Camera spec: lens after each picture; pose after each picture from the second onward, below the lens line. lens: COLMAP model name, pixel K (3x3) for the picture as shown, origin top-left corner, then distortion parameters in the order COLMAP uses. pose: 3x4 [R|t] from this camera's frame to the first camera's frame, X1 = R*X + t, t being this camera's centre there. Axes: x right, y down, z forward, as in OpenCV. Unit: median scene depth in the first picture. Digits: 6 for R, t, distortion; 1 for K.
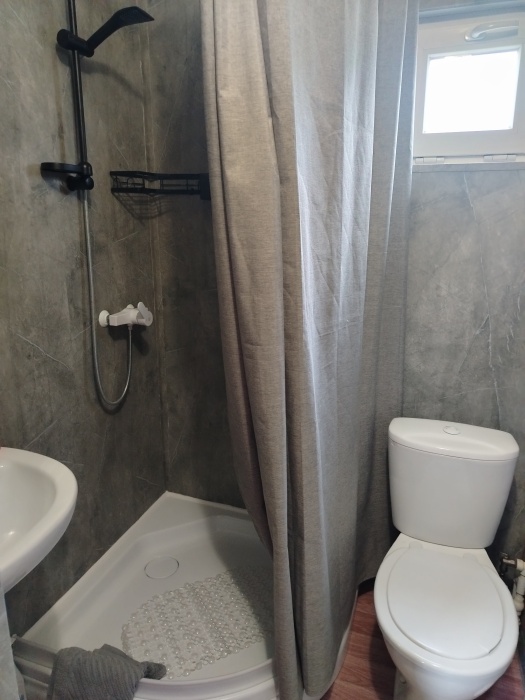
lens RADIAL K [[492.4, 0, 265.4], [0, 492.4, 350.3], [0, 0, 1]] dist [0.025436, -0.027094]
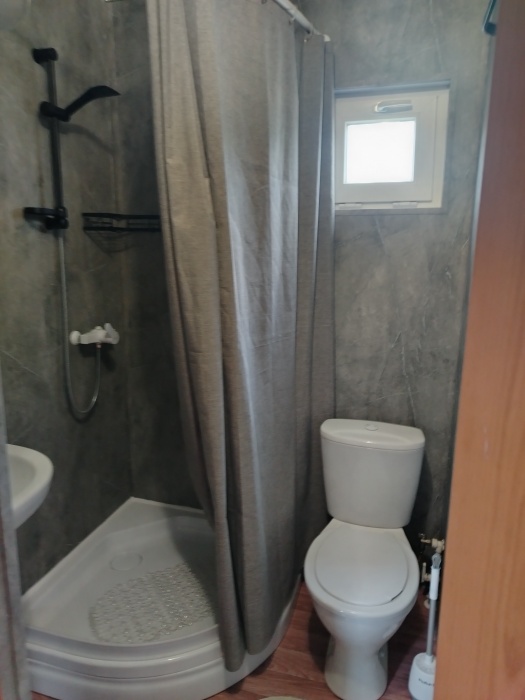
lens RADIAL K [[492.4, 0, 267.4], [0, 492.4, 347.6], [0, 0, 1]] dist [0.025436, -0.027094]
pose [[0.998365, -0.010410, 0.056197, 0.061173], [0.014003, 0.997856, -0.063937, 0.042379], [-0.055411, 0.064619, 0.996370, -0.191127]]
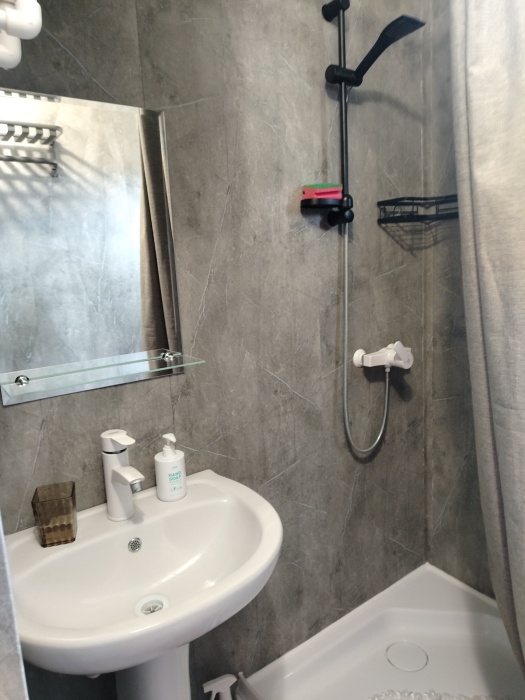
lens RADIAL K [[492.4, 0, 262.5], [0, 492.4, 350.3], [0, 0, 1]] dist [0.025436, -0.027094]
pose [[0.815213, 0.041448, -0.577676, 0.067127], [-0.086433, 0.994973, -0.050585, -0.017764], [0.572675, 0.091168, 0.814697, 0.152824]]
